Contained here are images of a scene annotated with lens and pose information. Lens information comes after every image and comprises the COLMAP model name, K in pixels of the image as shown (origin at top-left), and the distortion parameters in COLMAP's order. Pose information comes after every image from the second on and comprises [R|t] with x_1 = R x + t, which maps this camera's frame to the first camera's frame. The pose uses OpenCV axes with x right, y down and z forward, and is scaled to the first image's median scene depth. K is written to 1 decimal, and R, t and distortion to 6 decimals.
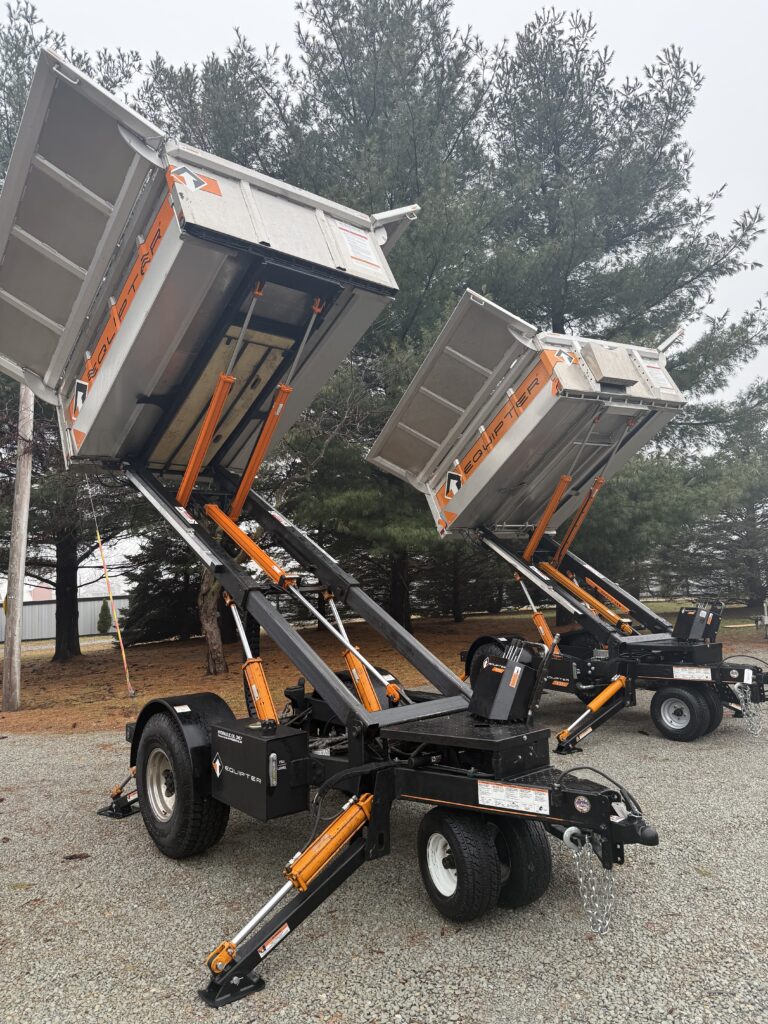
lens RADIAL K [[758.1, 0, 390.0], [0, 758.1, 507.2], [0, 0, 1]] dist [0.109184, -0.156209]
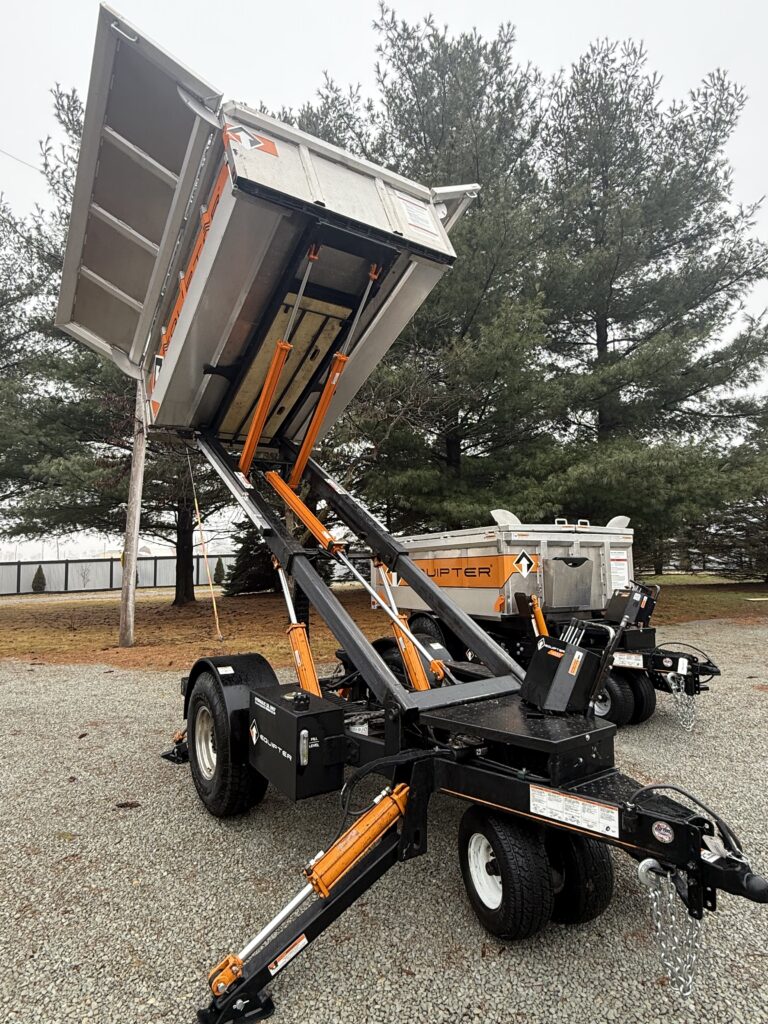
lens RADIAL K [[609.8, 0, 384.0], [0, 609.8, 512.0], [0, 0, 1]] dist [0.004496, -0.000367]
pose [[0.993961, 0.024567, -0.106945, 0.011437], [-0.020695, 0.999095, 0.037161, 0.019548], [0.107761, -0.034723, 0.993570, 0.203703]]
